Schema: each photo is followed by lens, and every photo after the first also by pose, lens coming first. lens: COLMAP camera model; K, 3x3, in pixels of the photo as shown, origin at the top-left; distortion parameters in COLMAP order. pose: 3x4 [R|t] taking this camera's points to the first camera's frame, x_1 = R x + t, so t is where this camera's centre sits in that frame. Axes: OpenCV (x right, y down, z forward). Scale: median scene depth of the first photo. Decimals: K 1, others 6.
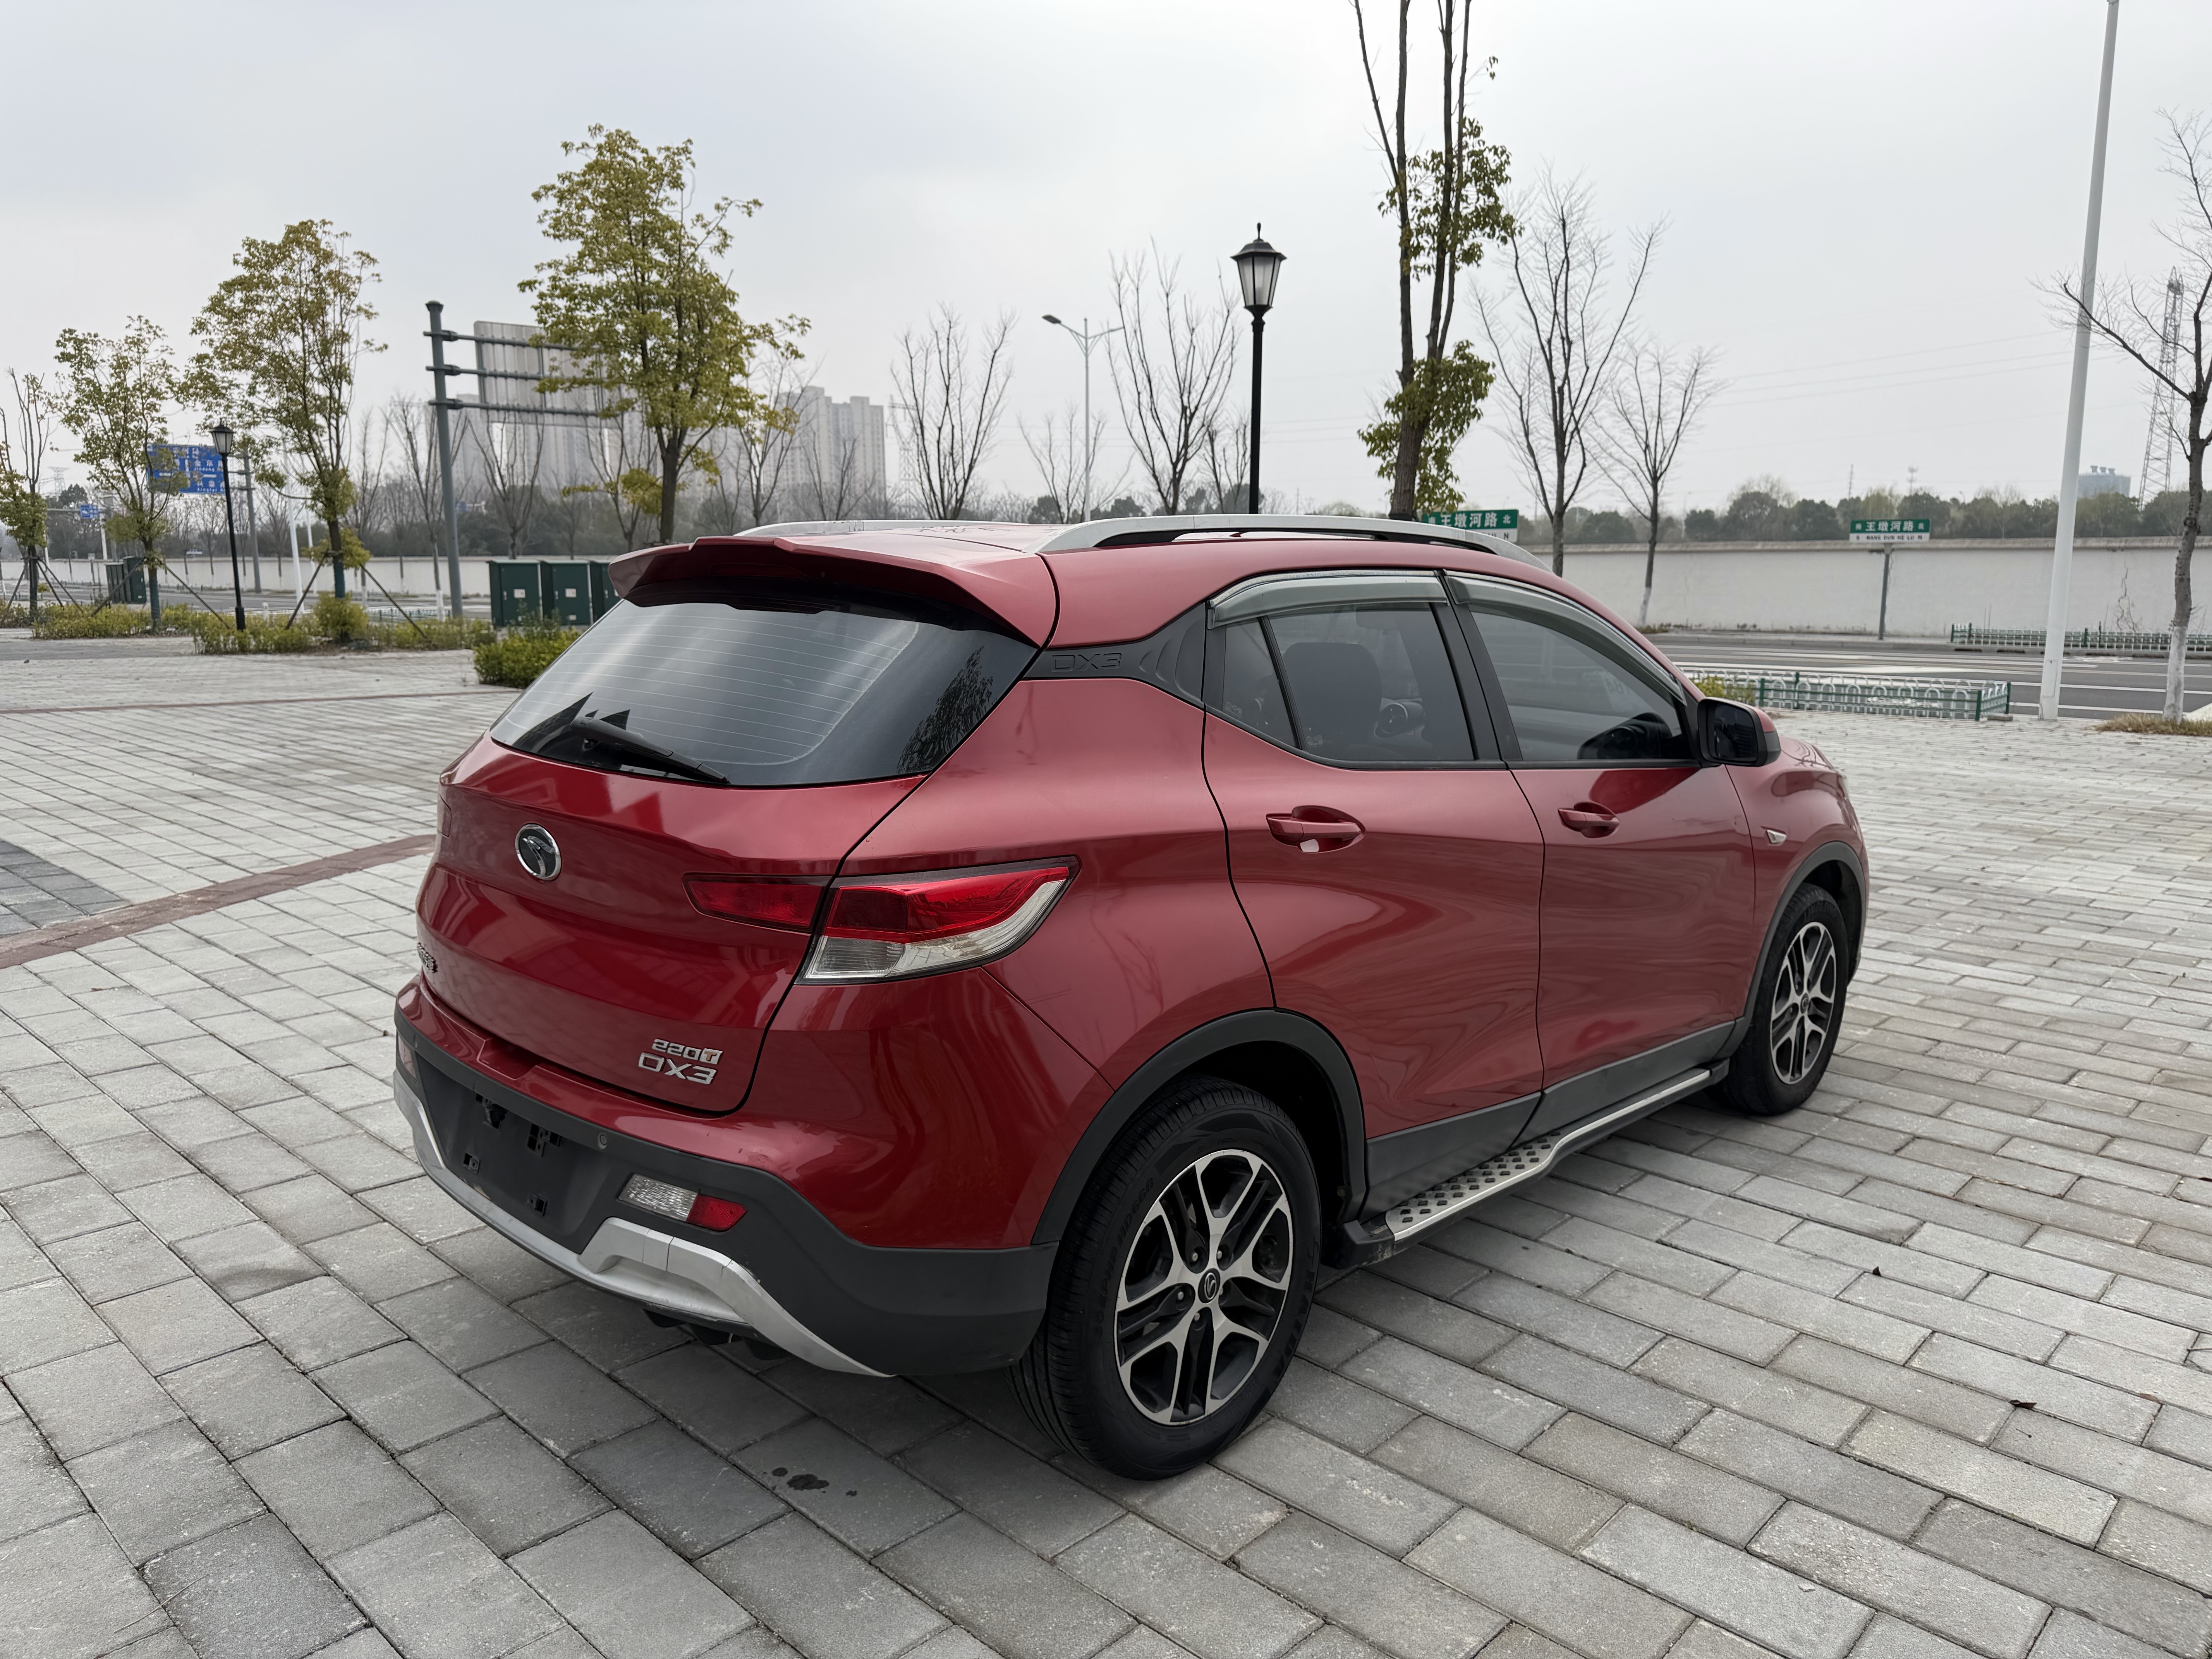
lens RADIAL K [[1561.5, 0, 1100.4], [0, 1561.5, 822.8], [0, 0, 1]] dist [0.039834, -0.045232]
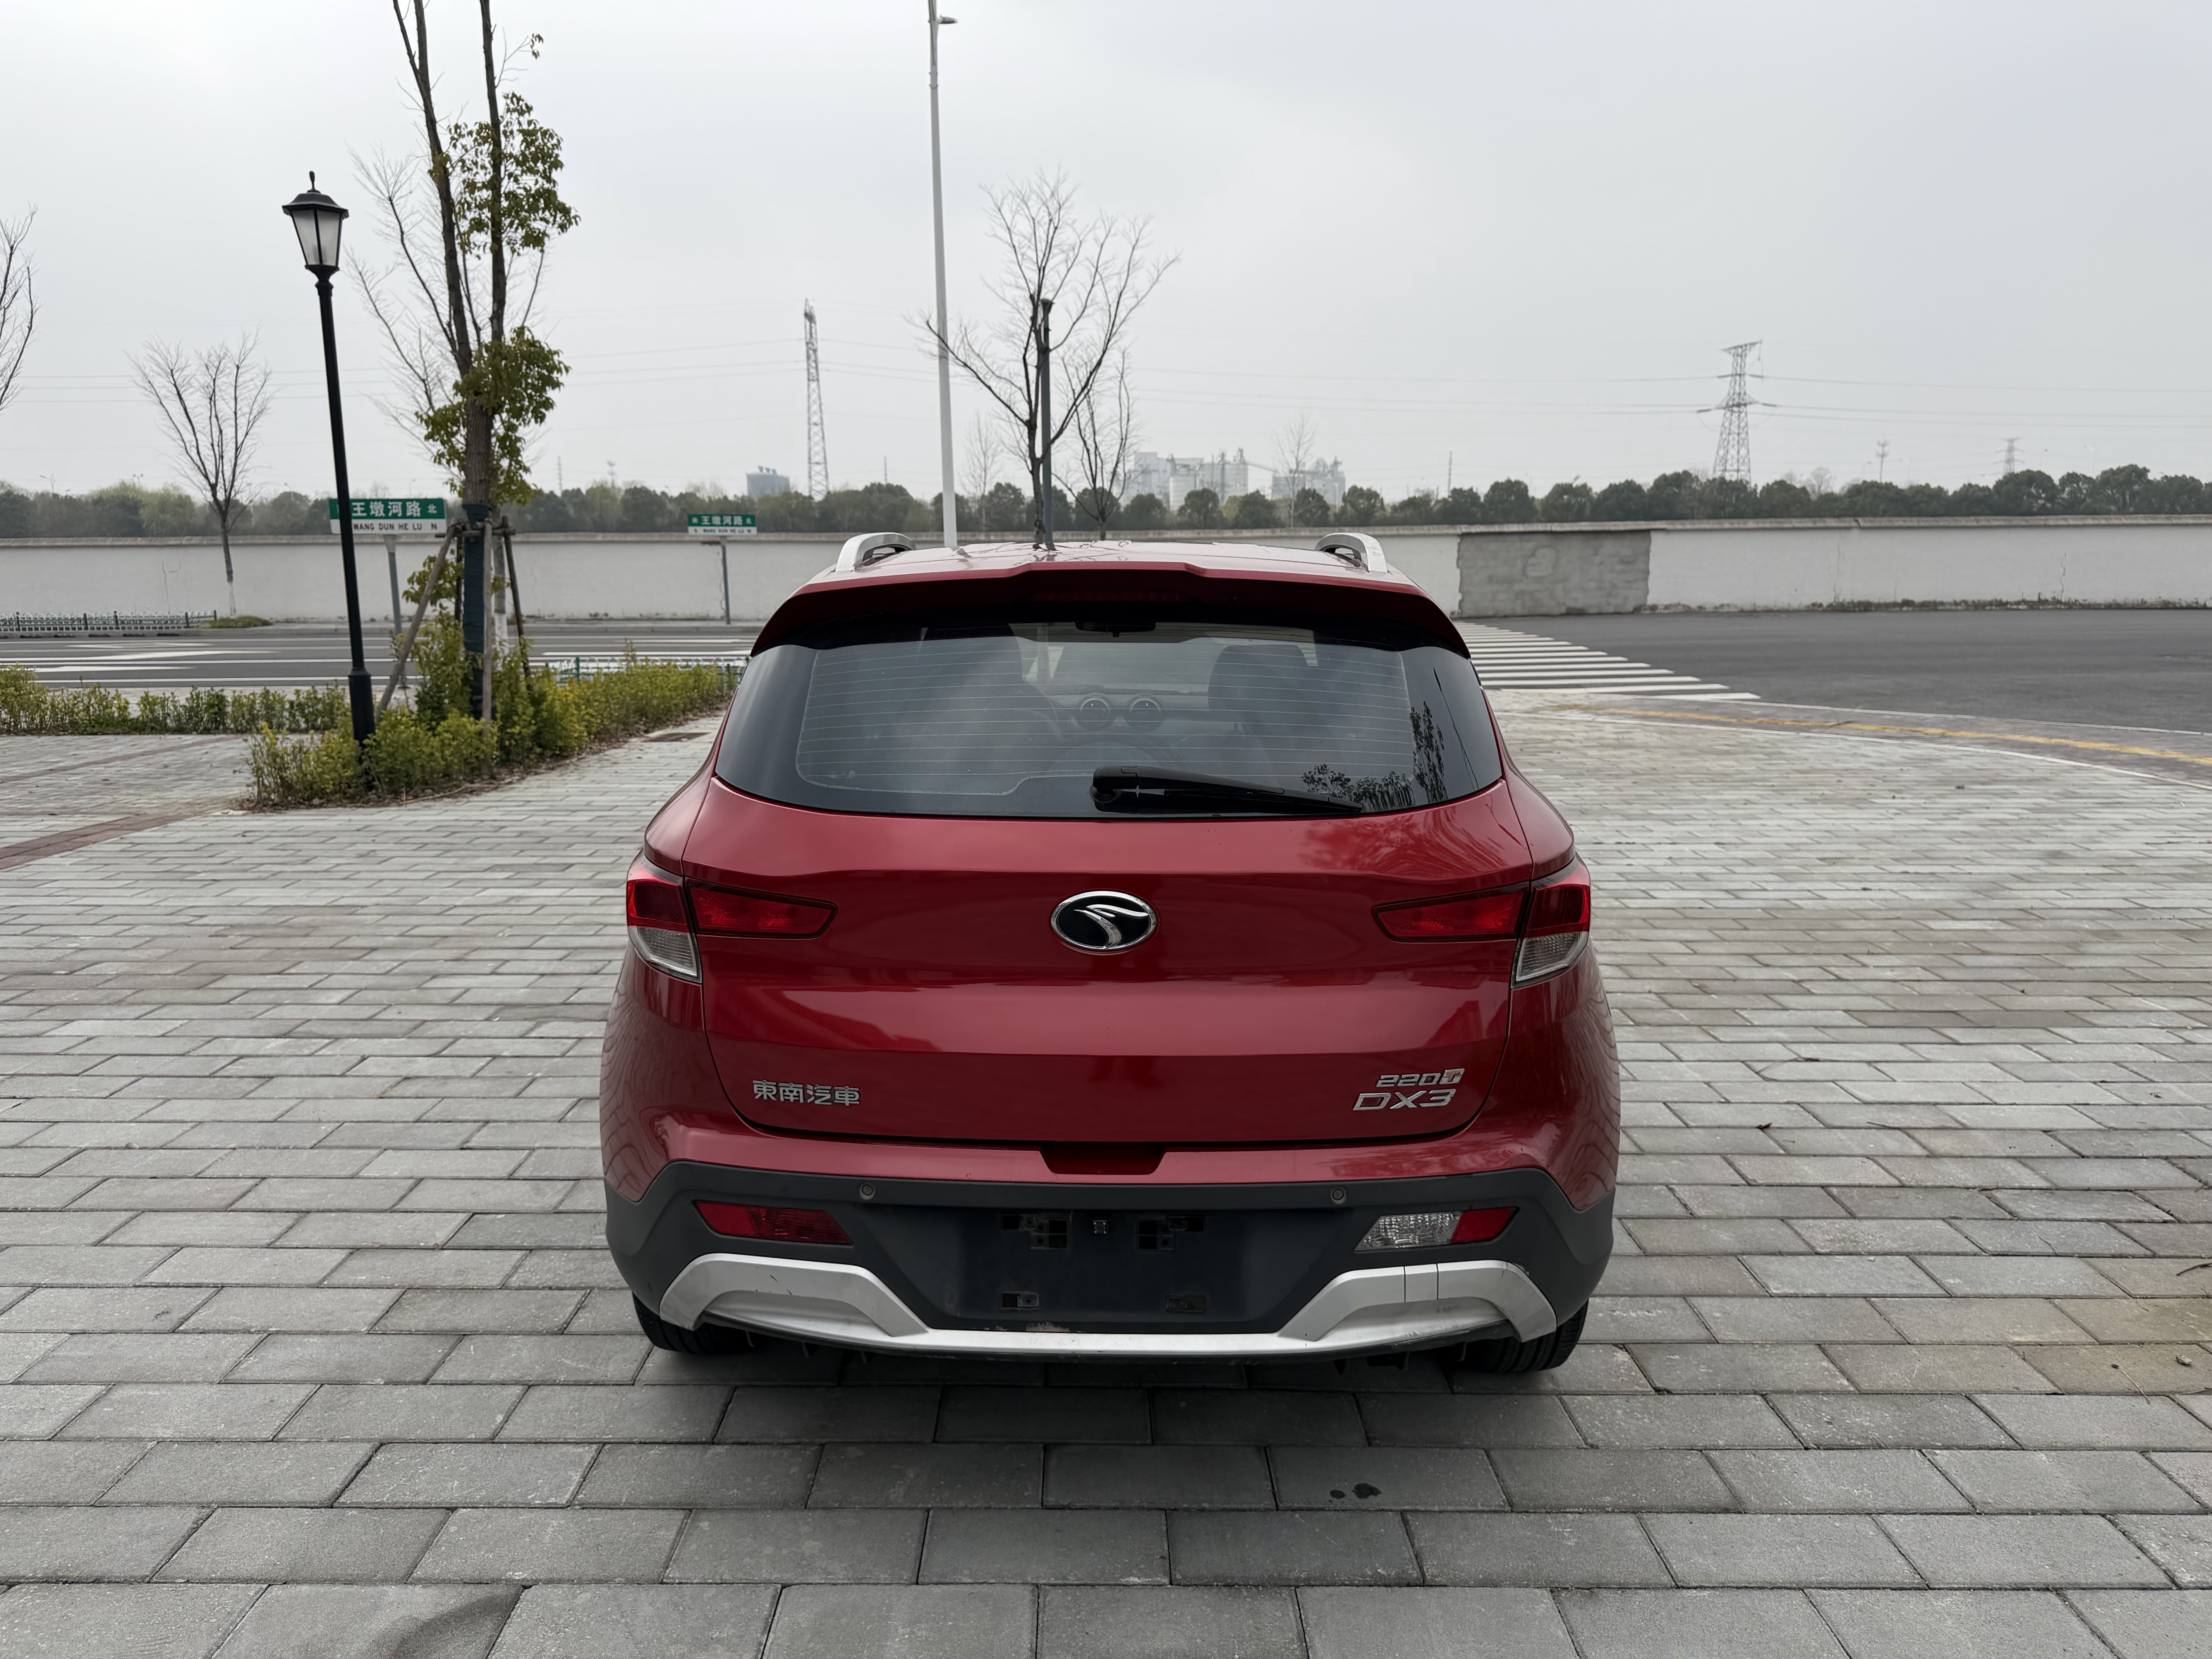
lens RADIAL K [[1565.0, 0, 1094.7], [0, 1565.0, 822.9], [0, 0, 1]] dist [0.046776, -0.056879]
pose [[0.724171, -0.125989, 0.678015, -0.625712], [0.121639, 0.991091, 0.054245, -0.056174], [-0.678808, 0.043191, 0.733044, 0.231368]]
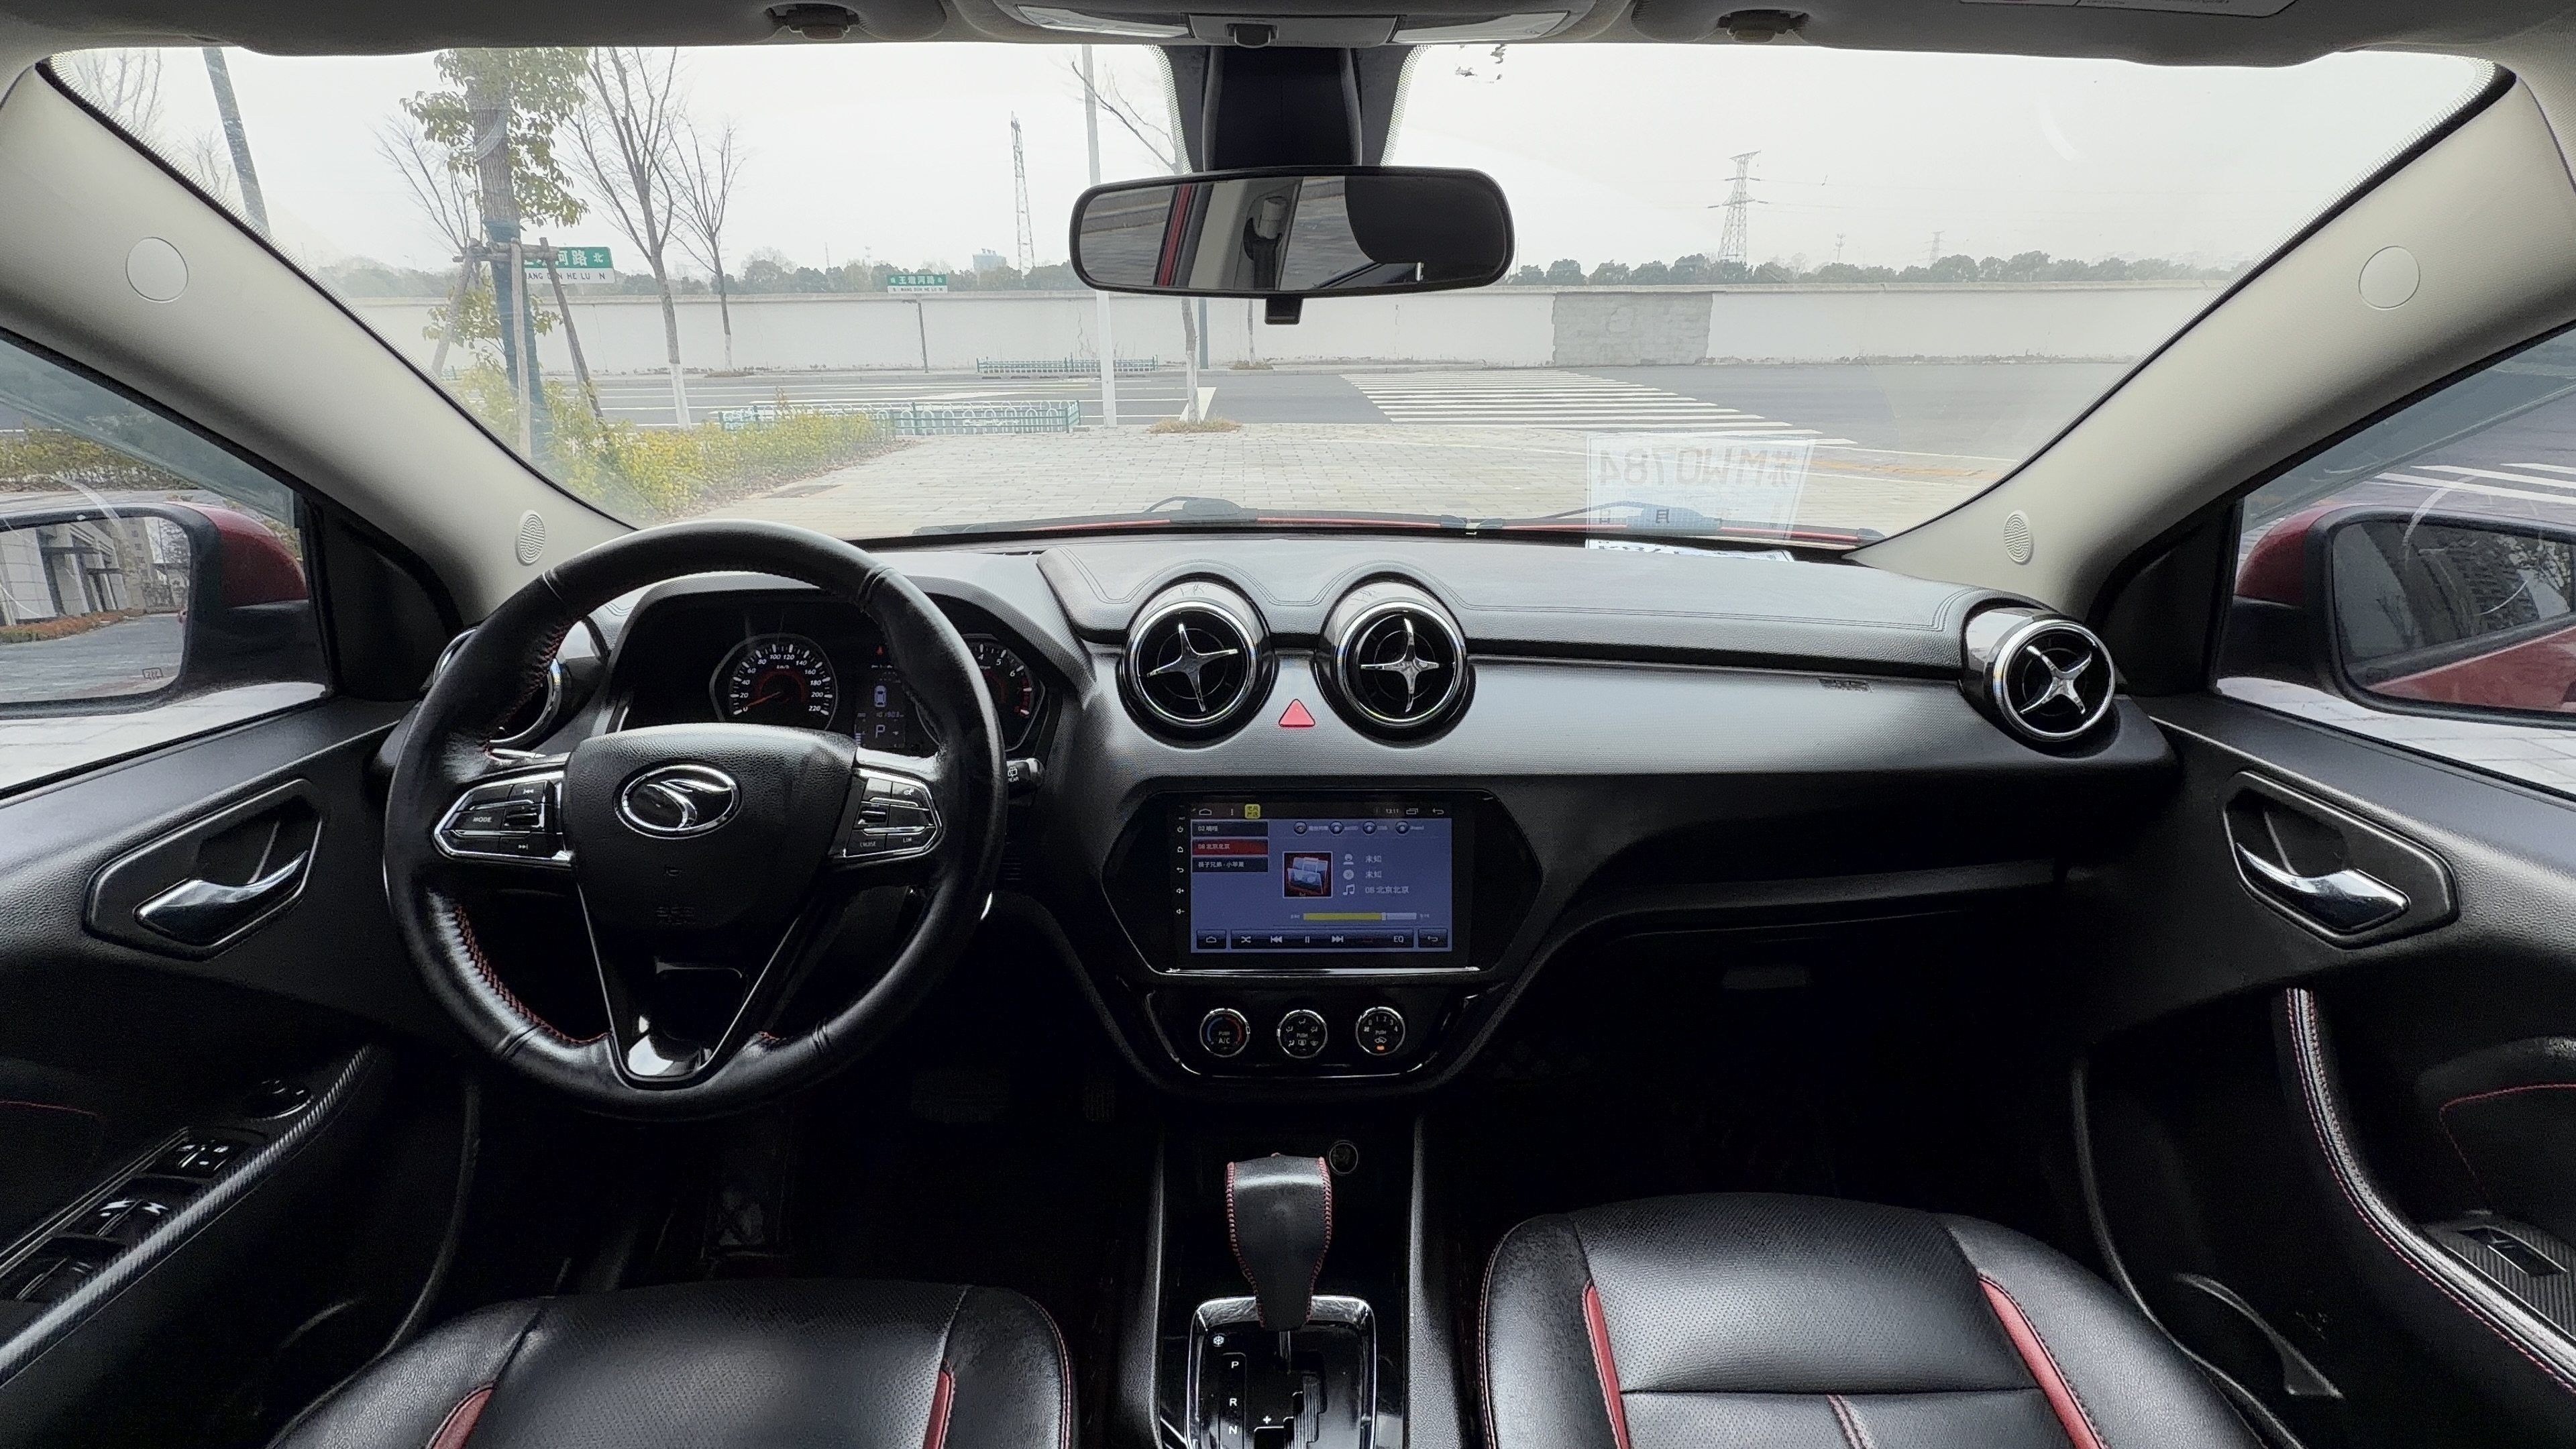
lens RADIAL K [[1152.9, 0, 1286.7], [0, 1152.9, 696.5], [0, 0, 1]] dist [-0.004499, 0.000602]
pose [[0.699682, -0.229983, 0.676426, 0.081697], [0.124362, 0.971524, 0.201679, -0.112759], [-0.703547, -0.056990, 0.708360, 0.958685]]
